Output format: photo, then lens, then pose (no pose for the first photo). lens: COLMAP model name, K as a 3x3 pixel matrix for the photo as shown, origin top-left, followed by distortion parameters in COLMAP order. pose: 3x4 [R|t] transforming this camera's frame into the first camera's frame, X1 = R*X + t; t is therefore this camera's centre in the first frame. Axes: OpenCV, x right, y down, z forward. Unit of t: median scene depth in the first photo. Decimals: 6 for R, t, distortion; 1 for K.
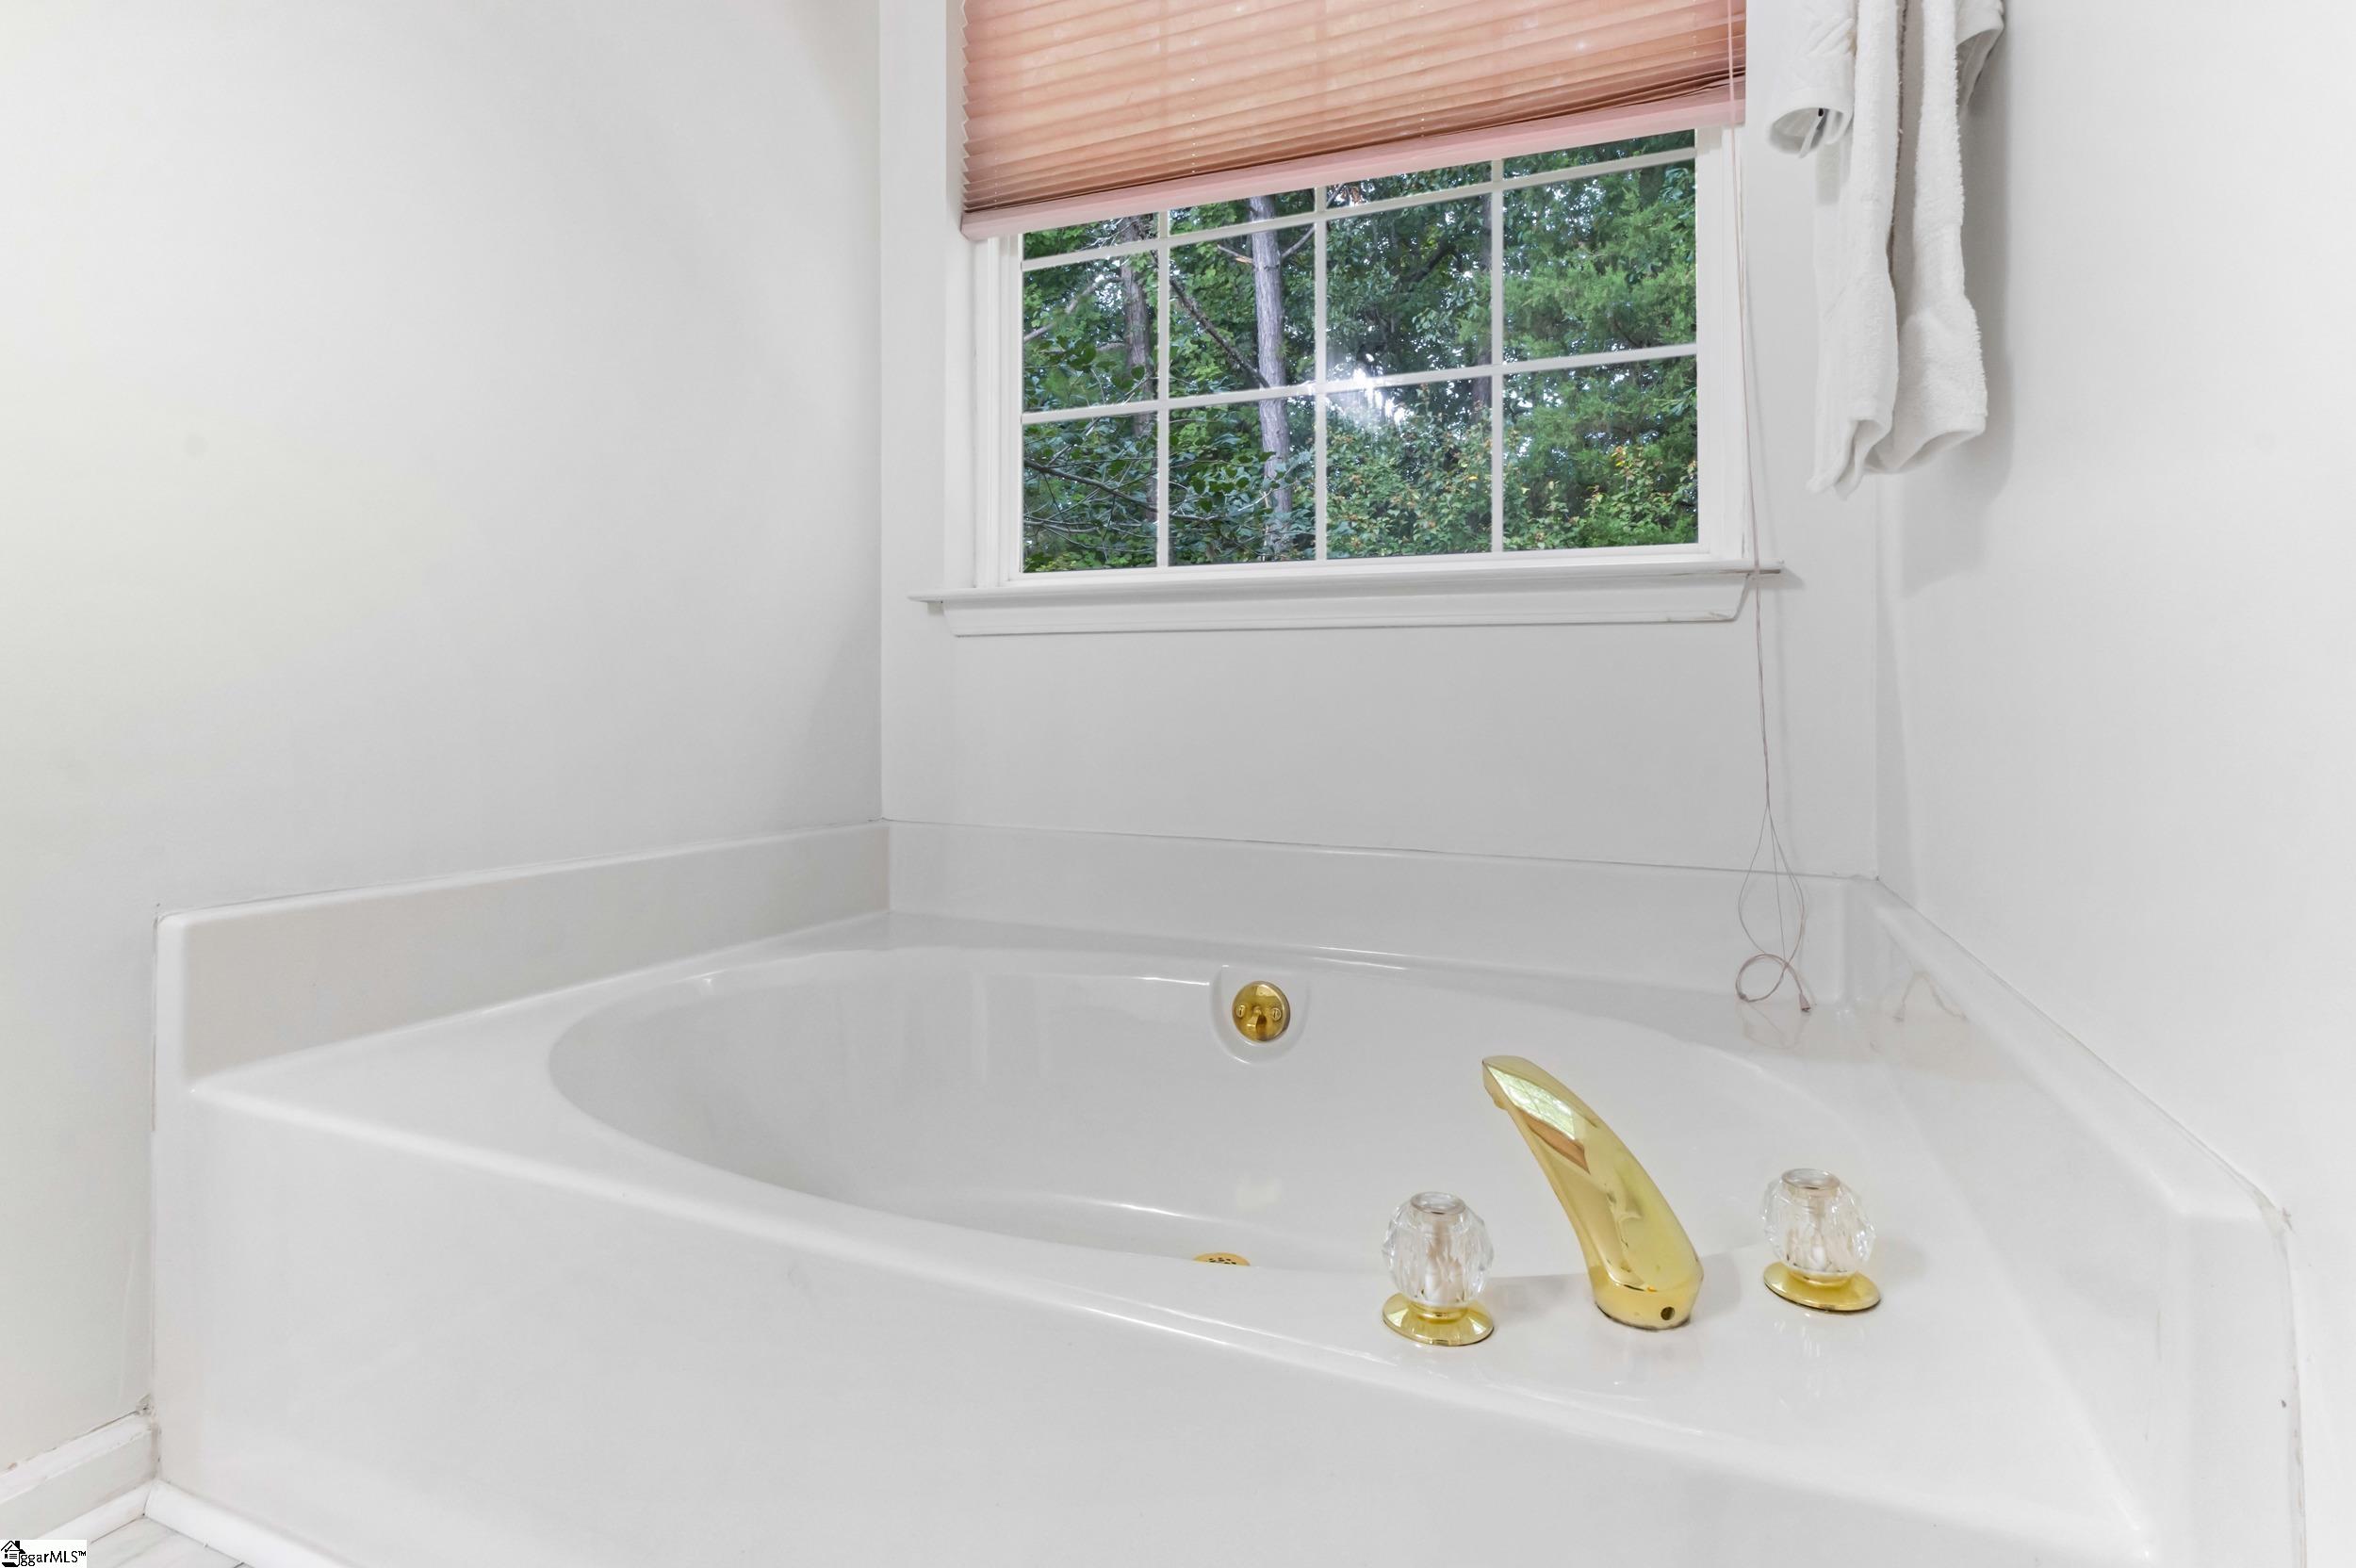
lens RADIAL K [[1134.6, 0, 1207.4], [0, 1134.6, 706.9], [0, 0, 1]] dist [0.003227, 0.000603]
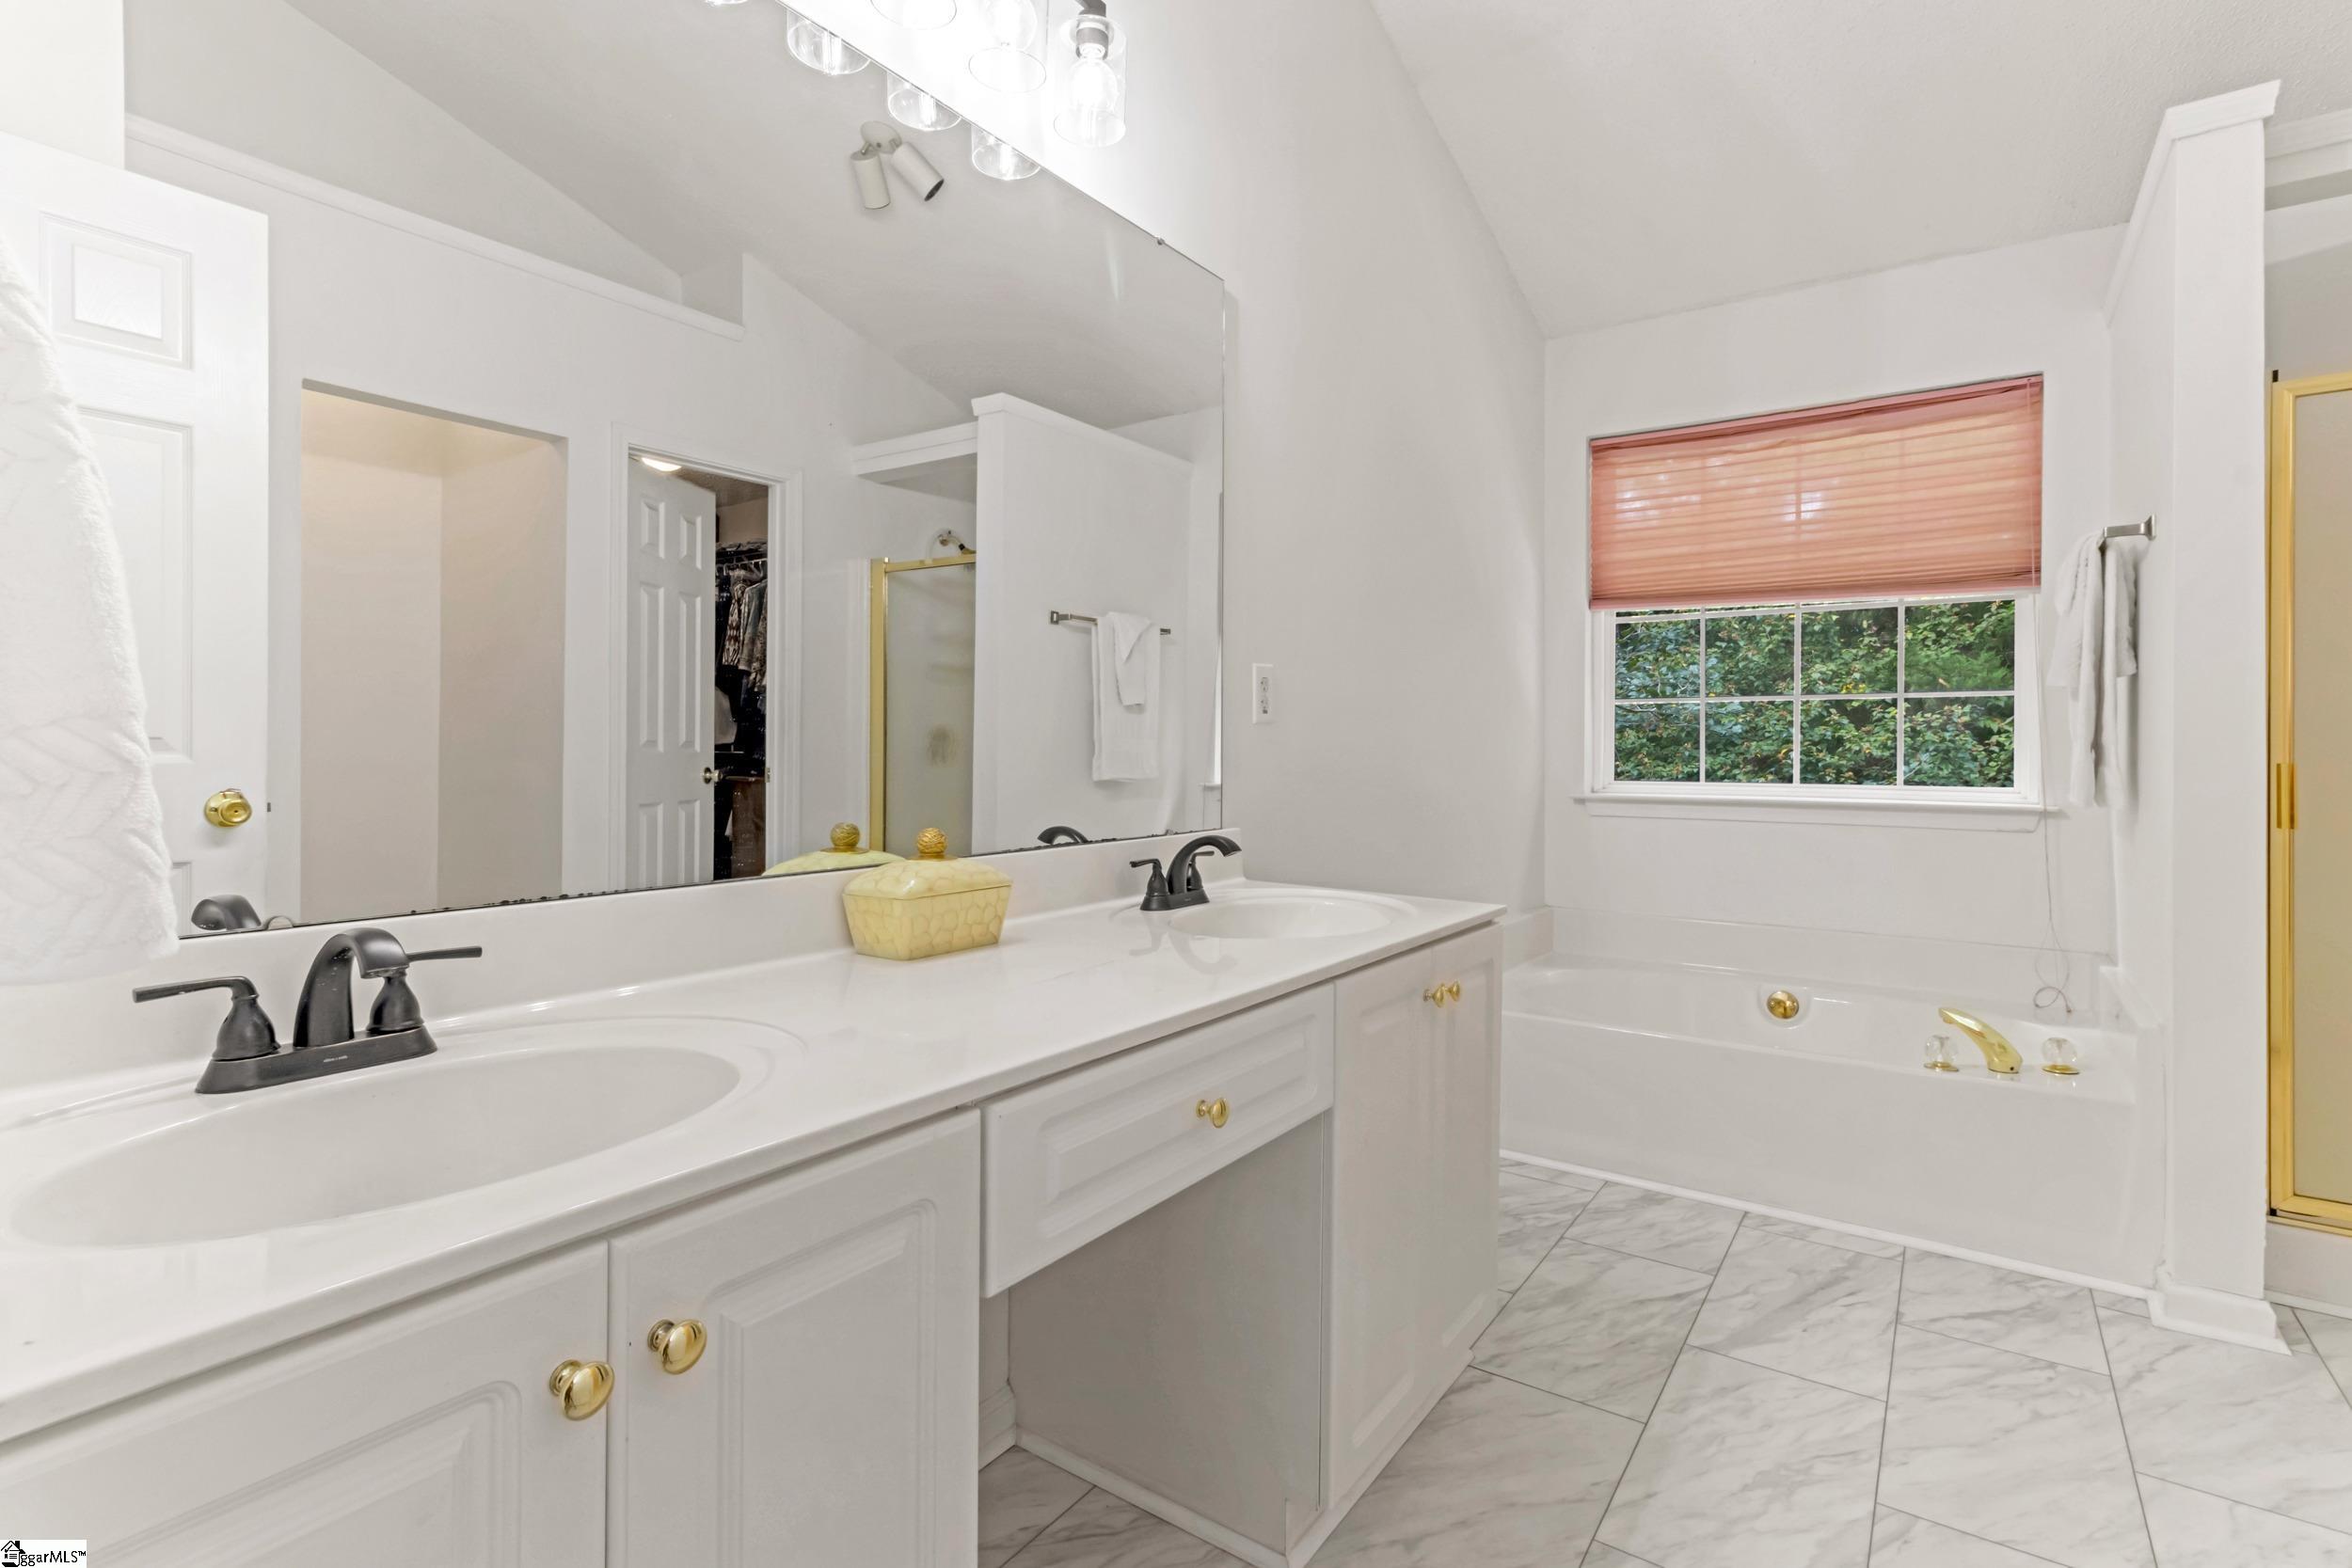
lens RADIAL K [[1132.6, 0, 1176.4], [0, 1132.6, 765.6], [0, 0, 1]] dist [0.003227, 0.000603]
pose [[0.977311, 0.000352, -0.211808, -0.614142], [0.001550, 0.999960, 0.008816, -0.205039], [0.211803, -0.008945, 0.977271, -1.327435]]
